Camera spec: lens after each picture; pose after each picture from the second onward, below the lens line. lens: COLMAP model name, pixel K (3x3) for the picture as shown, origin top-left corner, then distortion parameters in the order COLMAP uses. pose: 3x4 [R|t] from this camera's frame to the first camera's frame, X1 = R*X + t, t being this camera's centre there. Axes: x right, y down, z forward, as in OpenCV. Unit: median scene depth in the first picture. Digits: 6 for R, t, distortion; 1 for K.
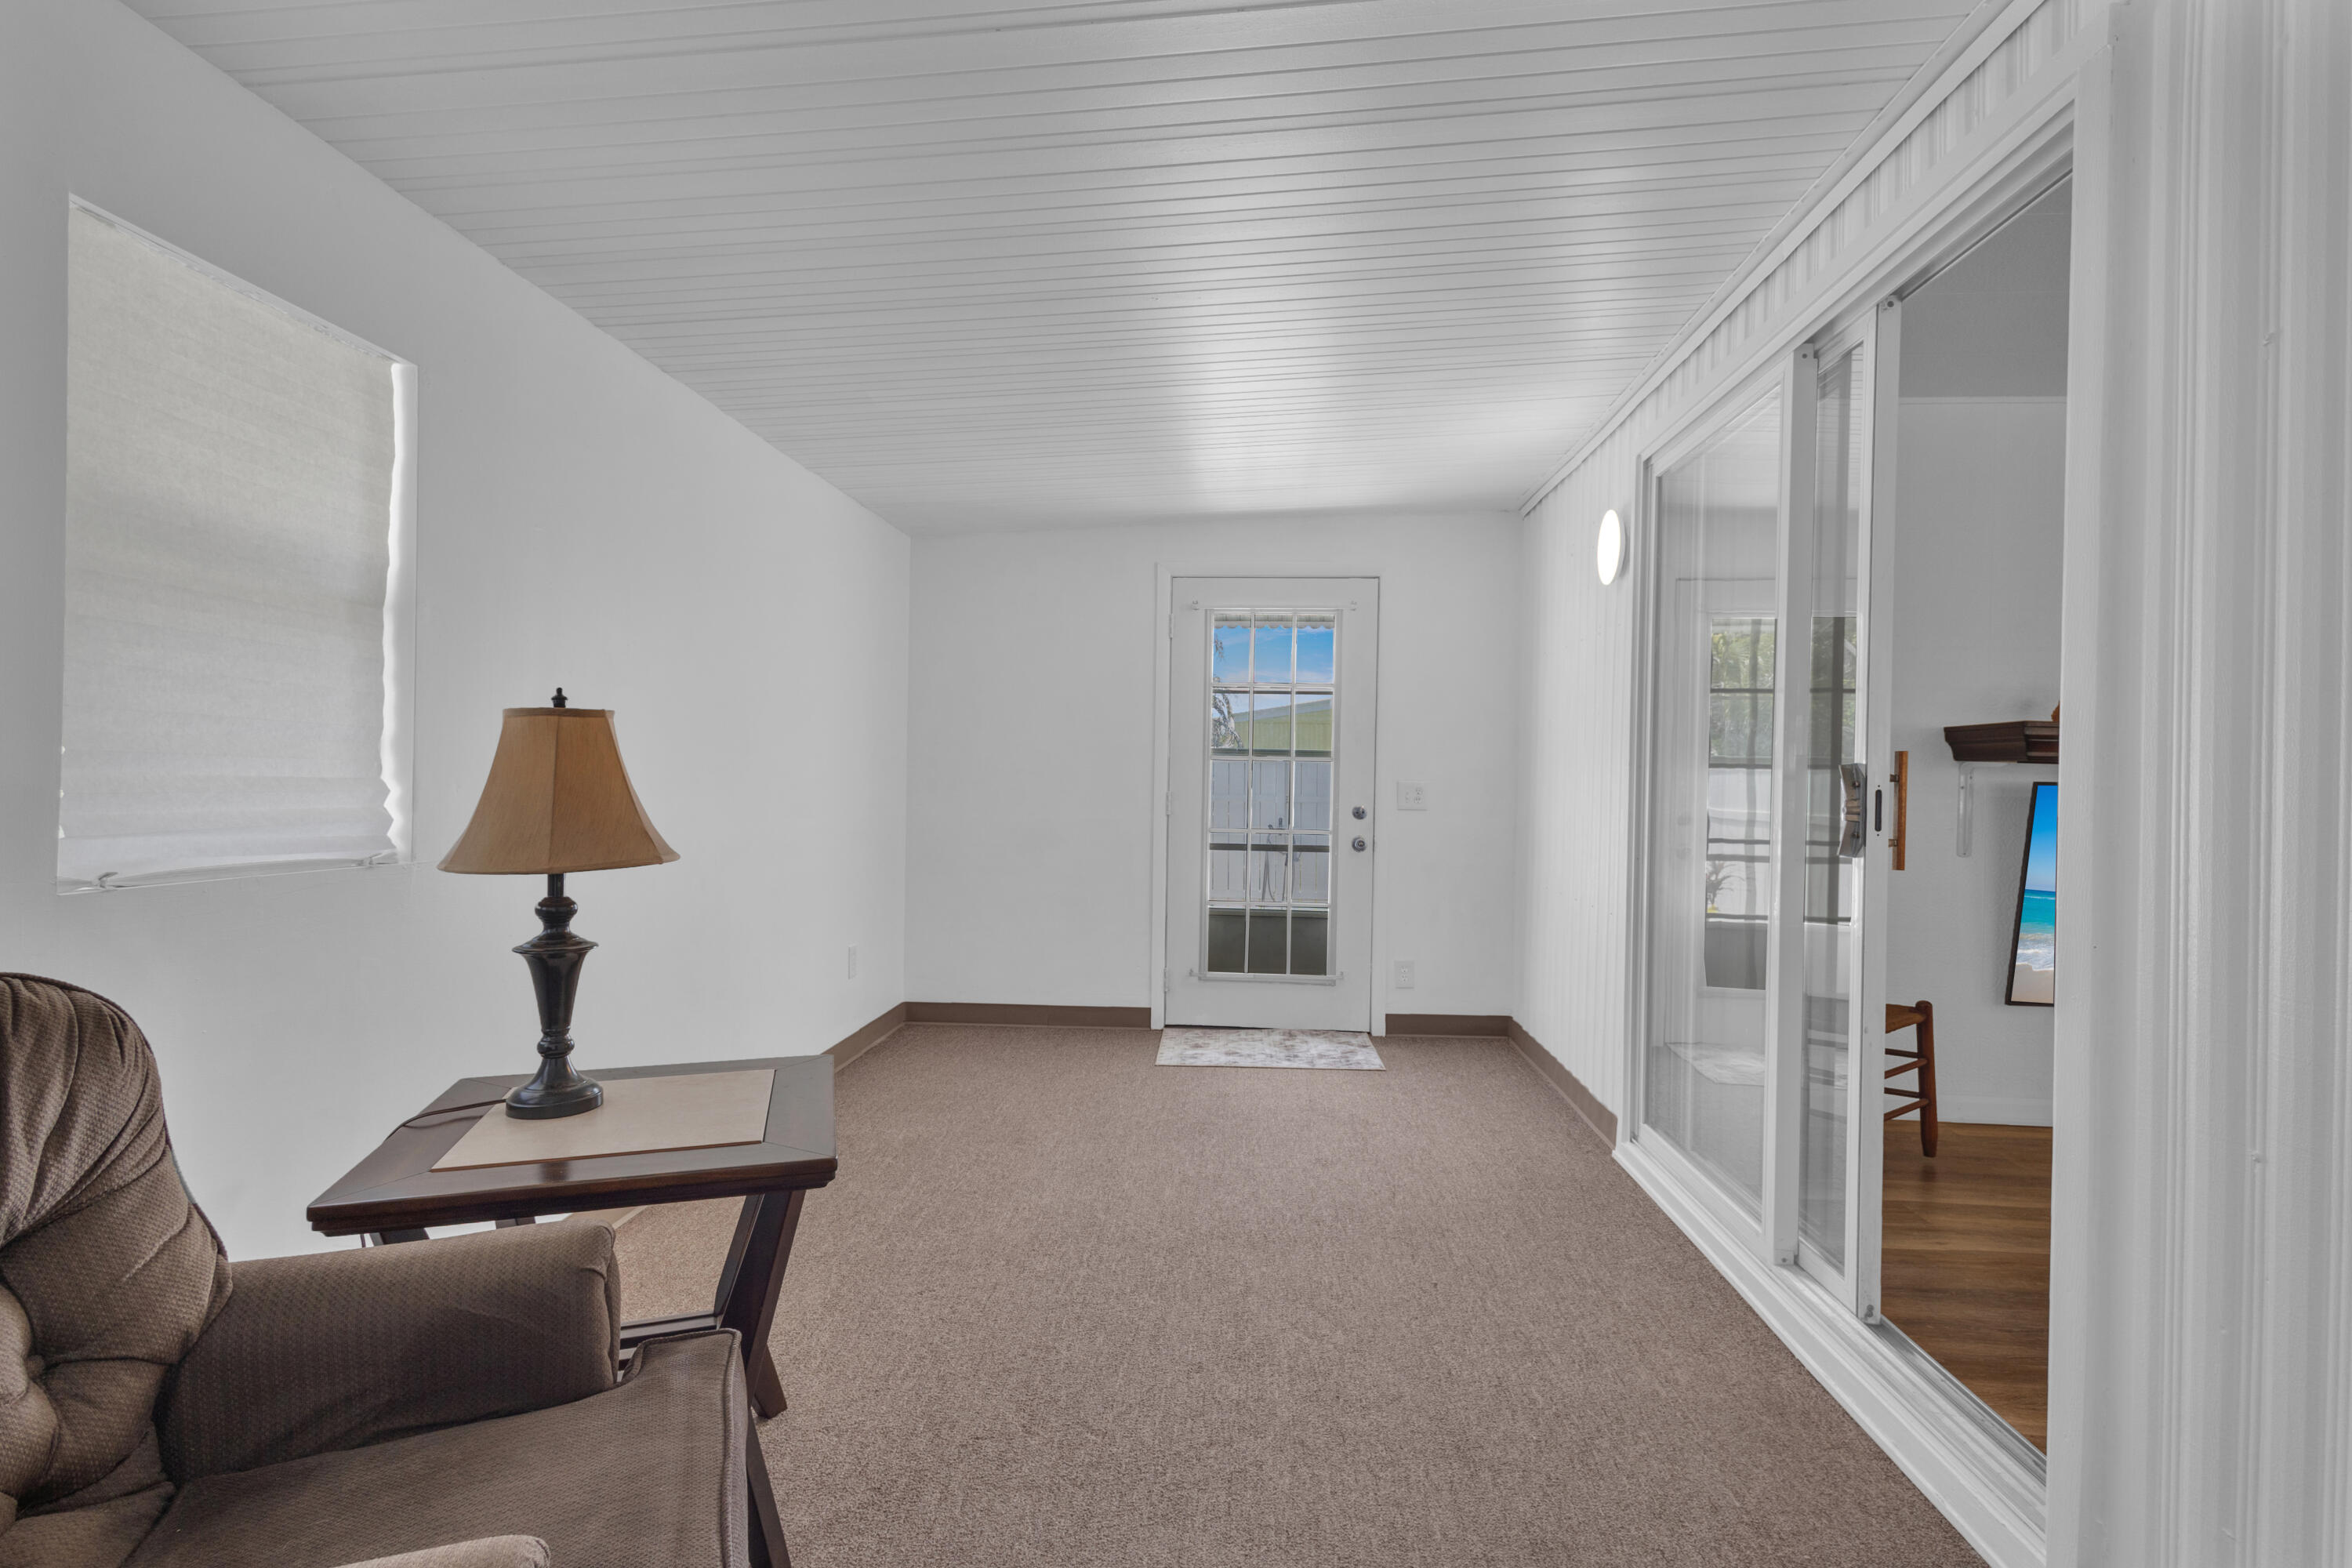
lens RADIAL K [[1136.8, 0, 1182.5], [0, 1136.8, 767.0], [0, 0, 1]] dist [0.004469, 0.000256]
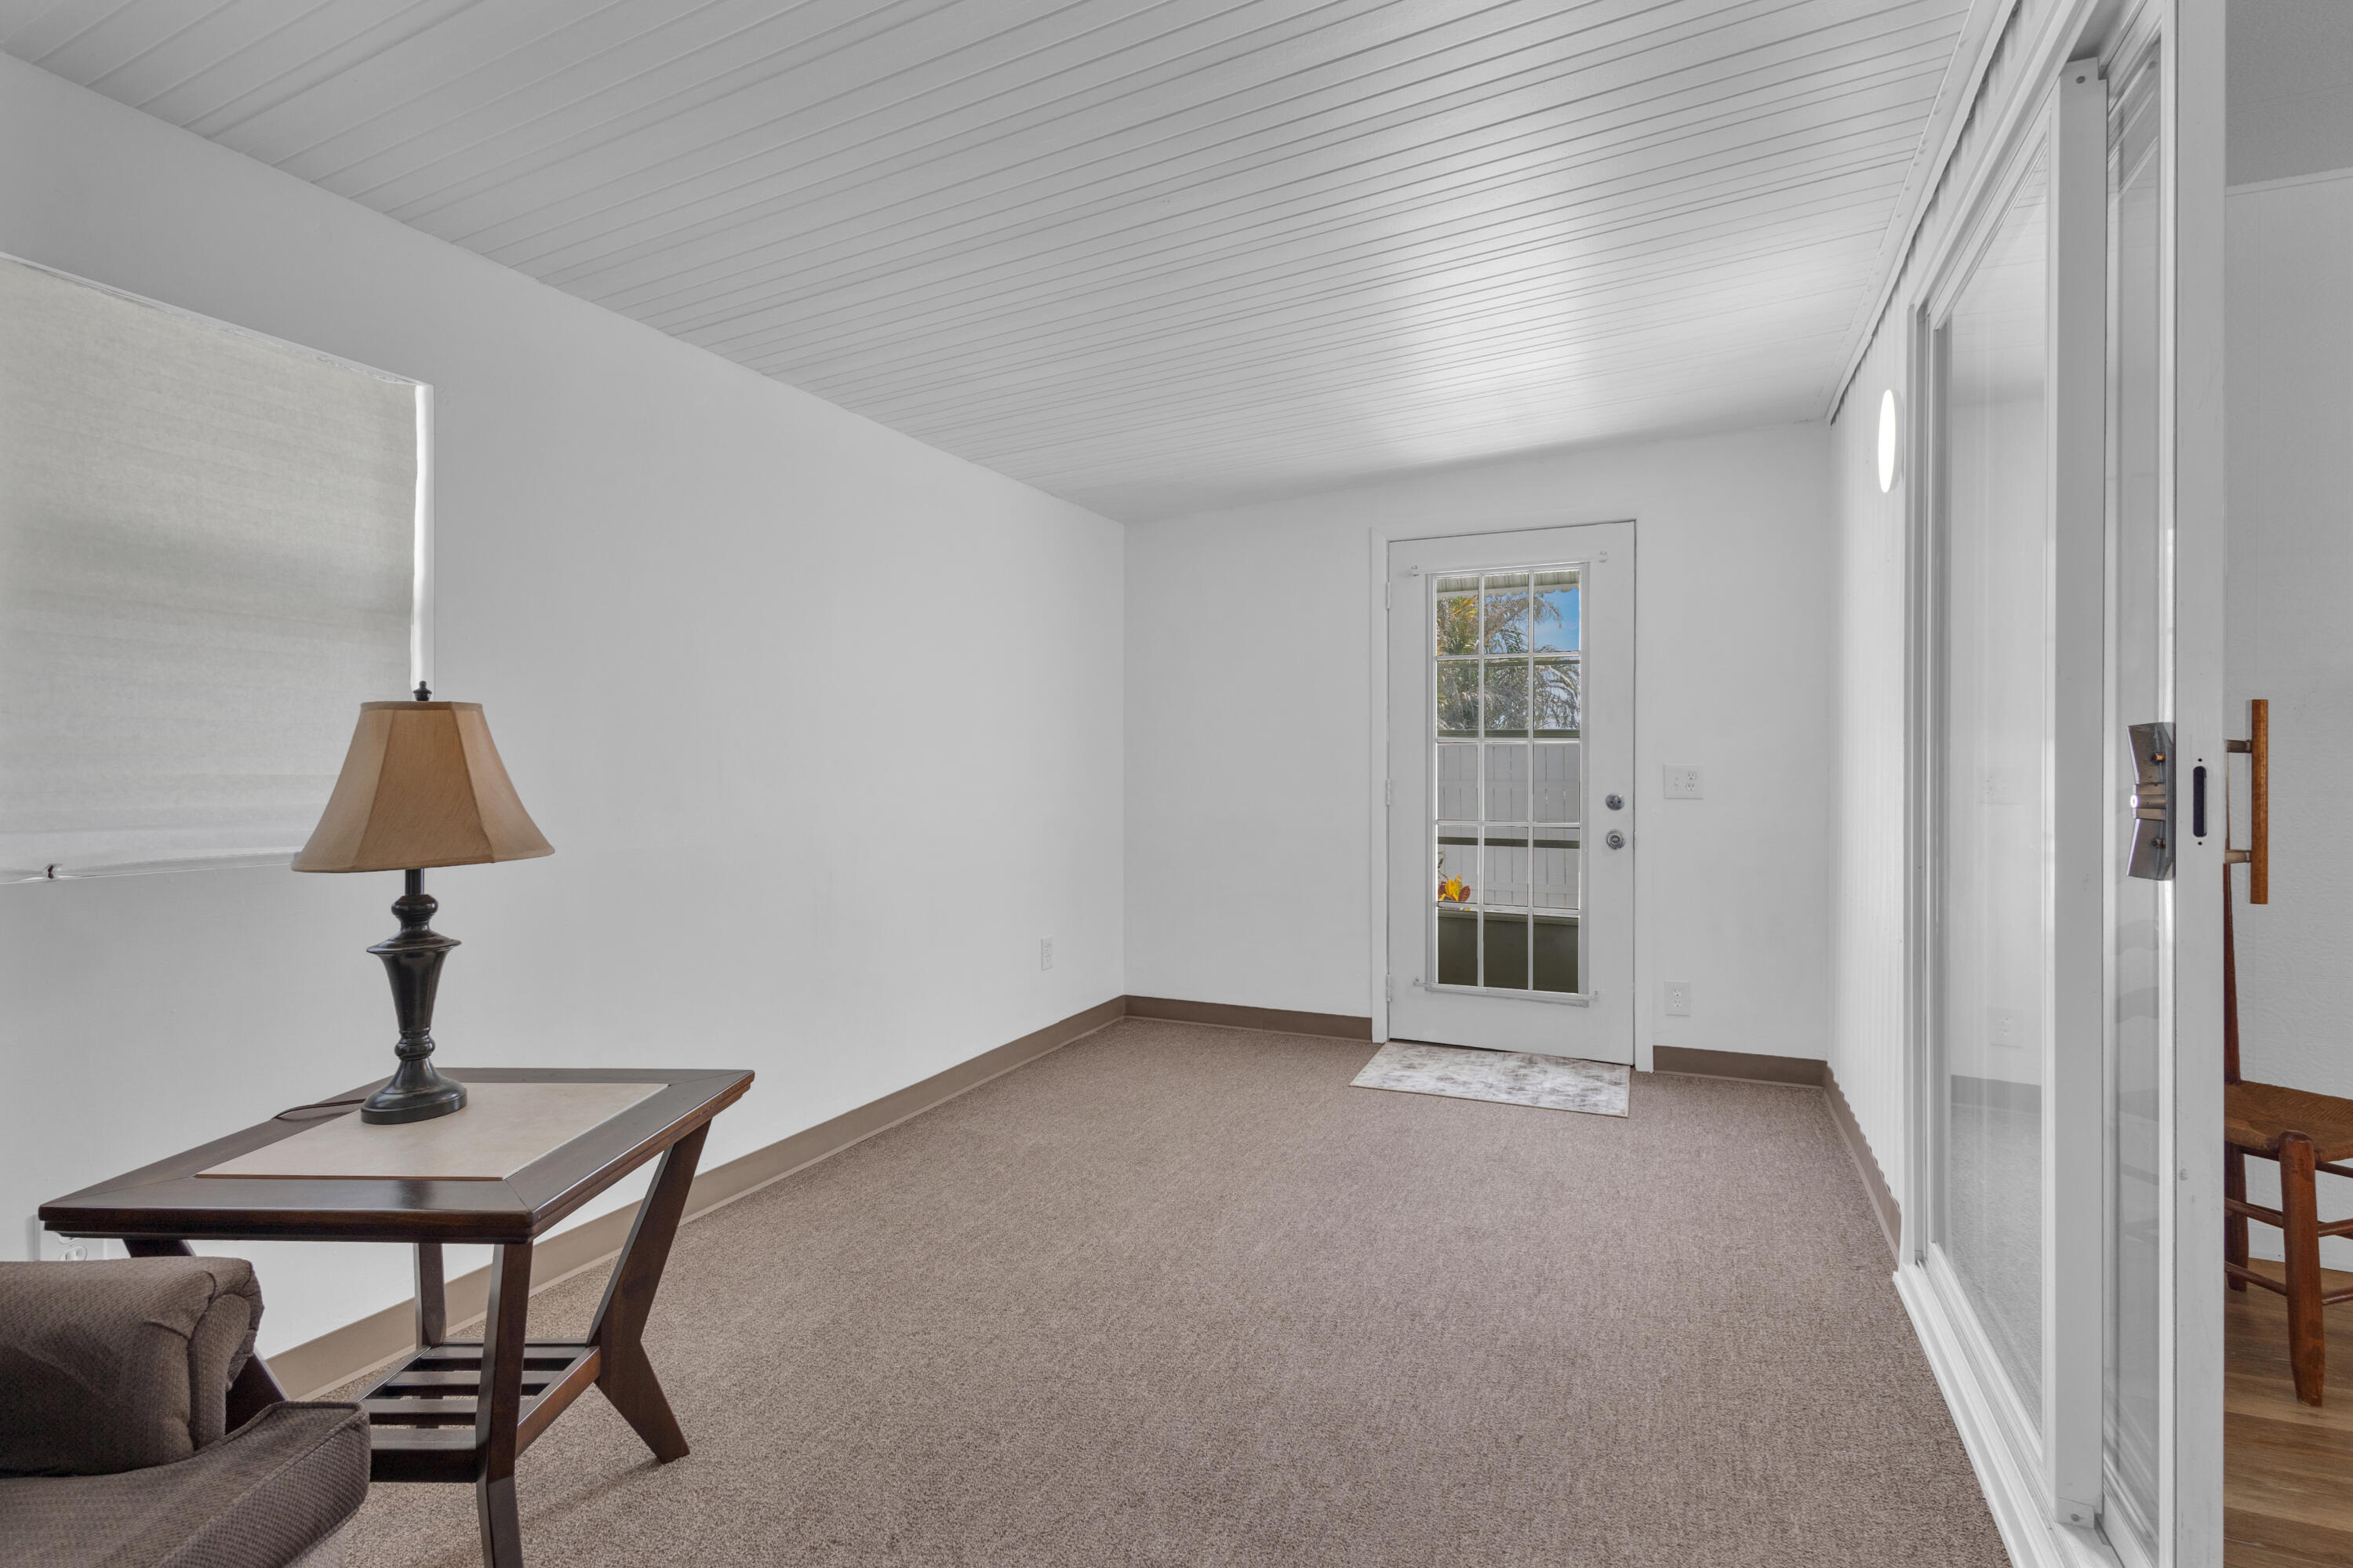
lens RADIAL K [[1102.6, 0, 1172.3], [0, 1102.6, 748.2], [0, 0, 1]] dist [0.013229, -0.004835]
pose [[0.933977, -0.019997, -0.356772, 0.158742], [0.017412, 0.999794, -0.010456, 0.003736], [0.356908, 0.003554, 0.934133, 0.136005]]
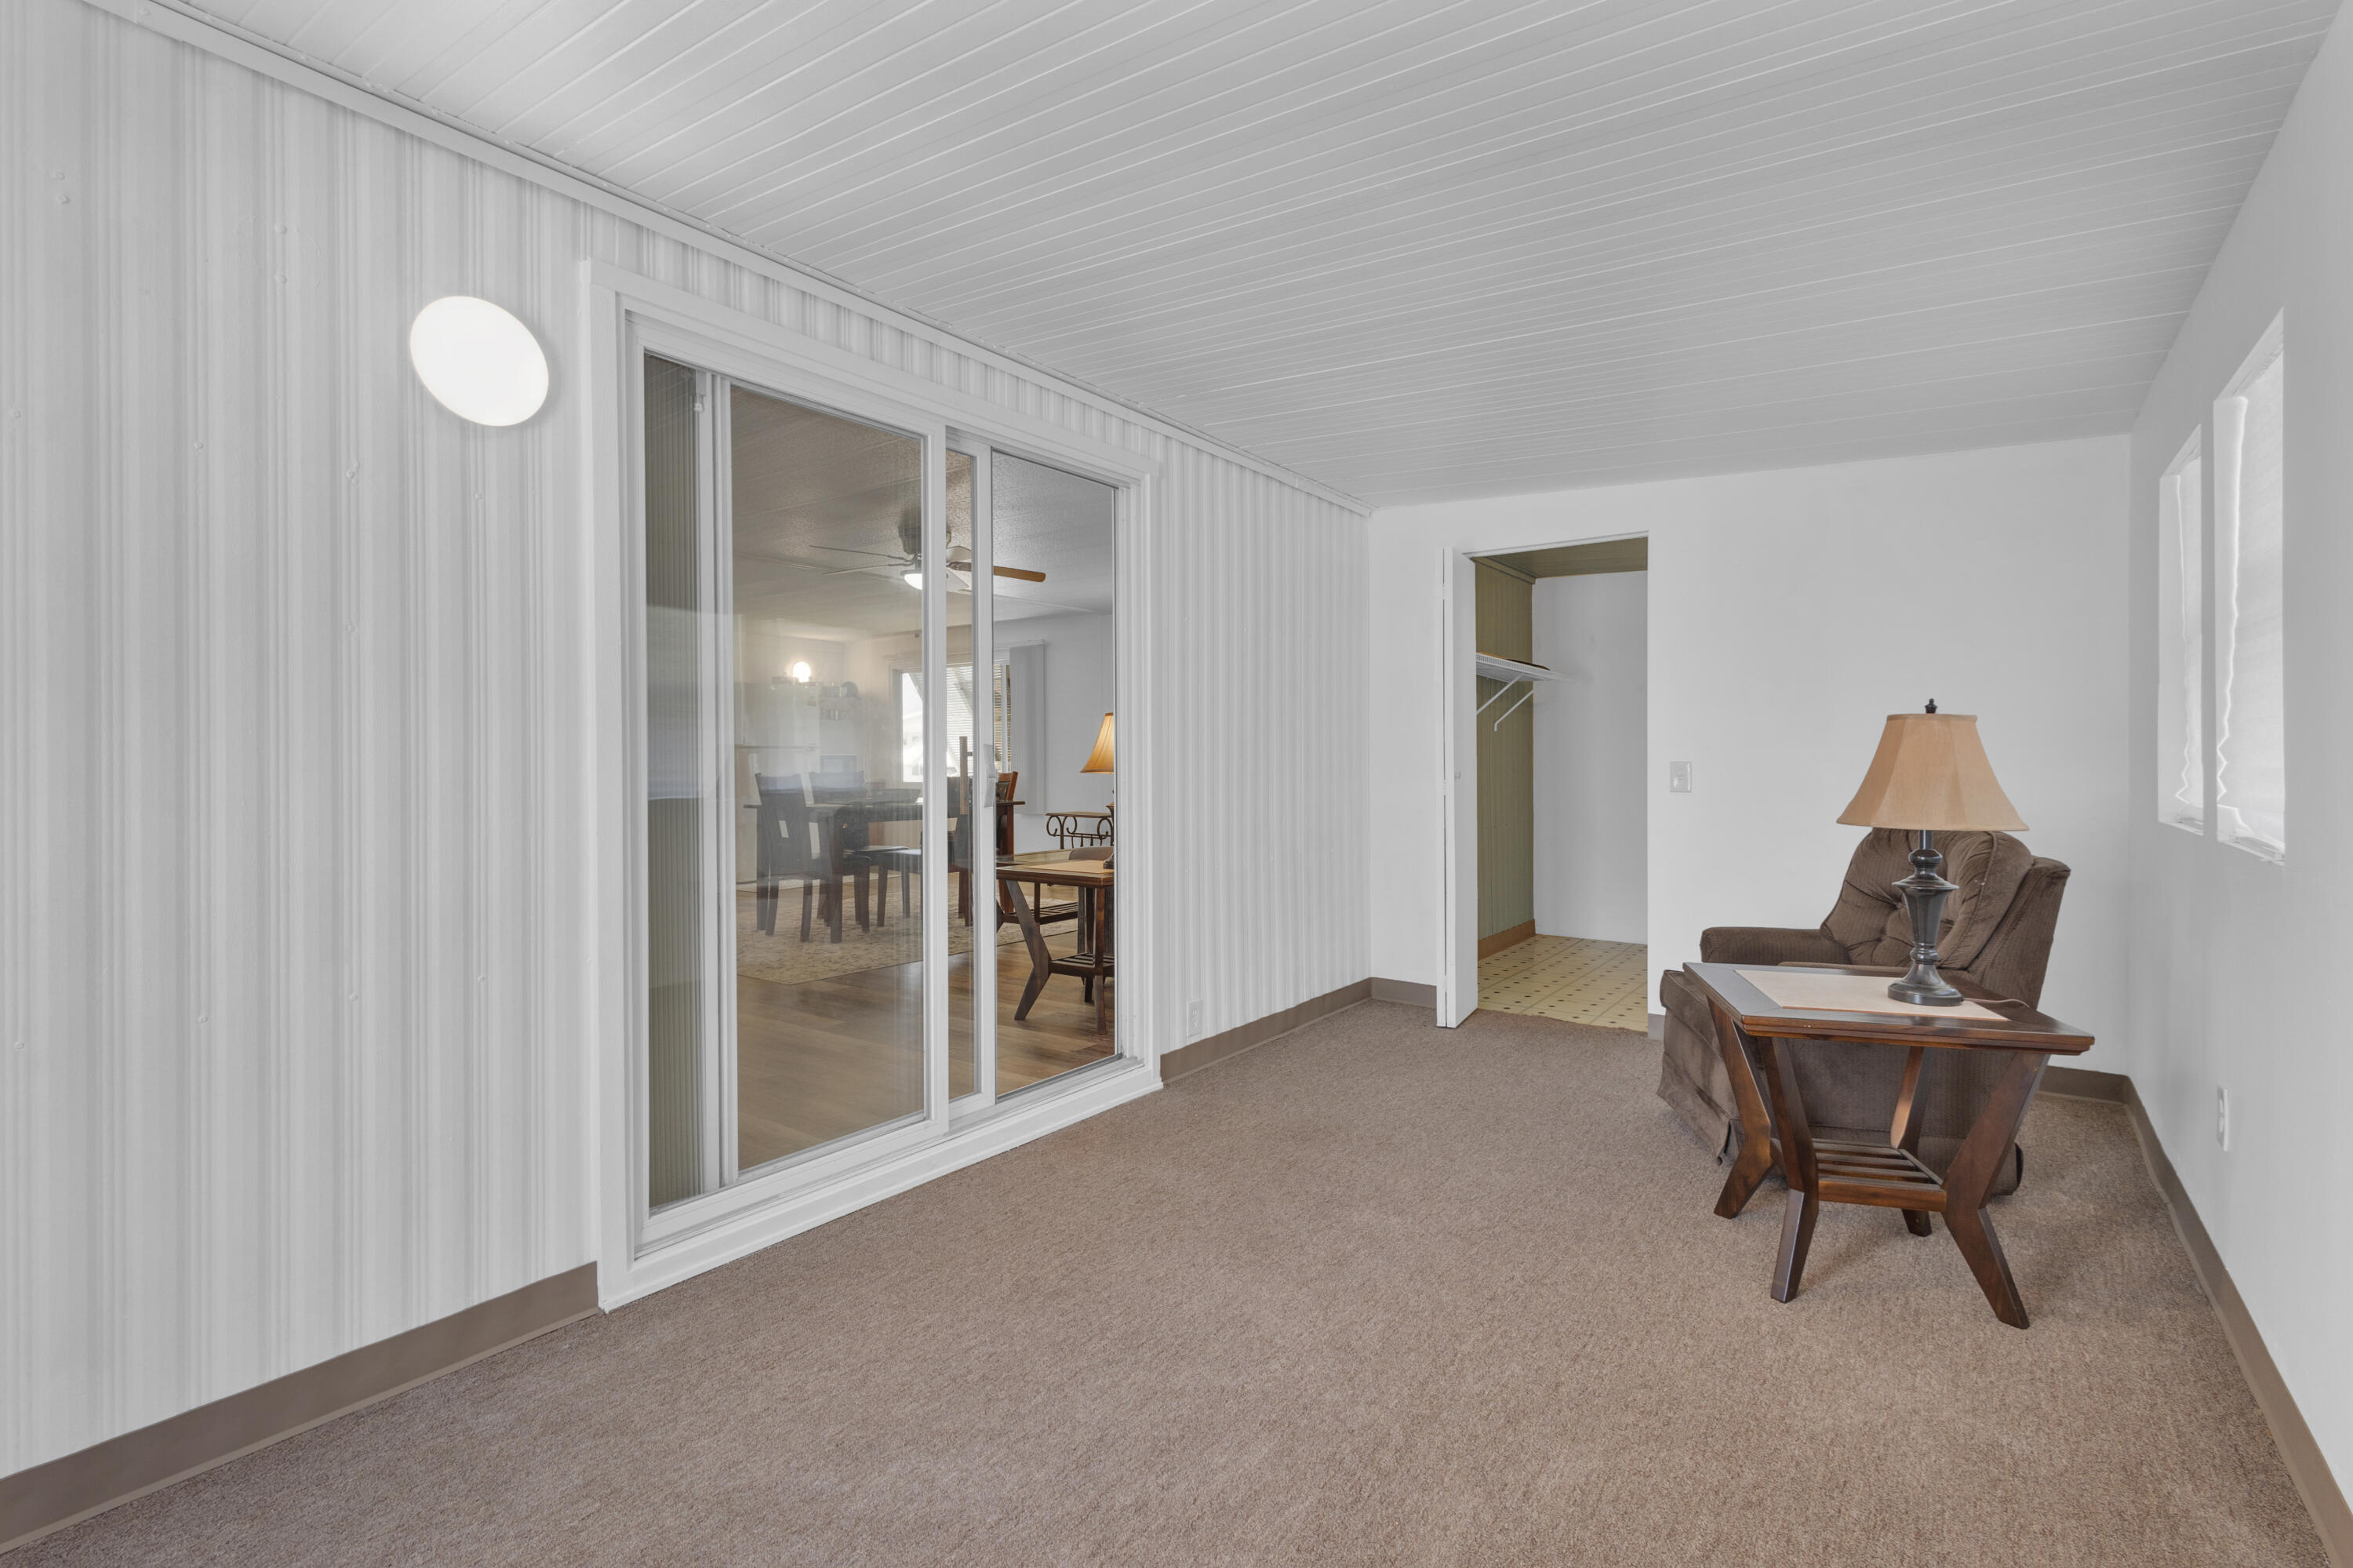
lens RADIAL K [[1100.5, 0, 1176.8], [0, 1100.5, 759.8], [0, 0, 1]] dist [0.013611, -0.005407]
pose [[-0.847137, -0.021825, 0.530927, -0.191438], [-0.016809, 0.999757, 0.014278, -0.000337], [-0.531109, 0.003171, -0.847298, 1.044960]]
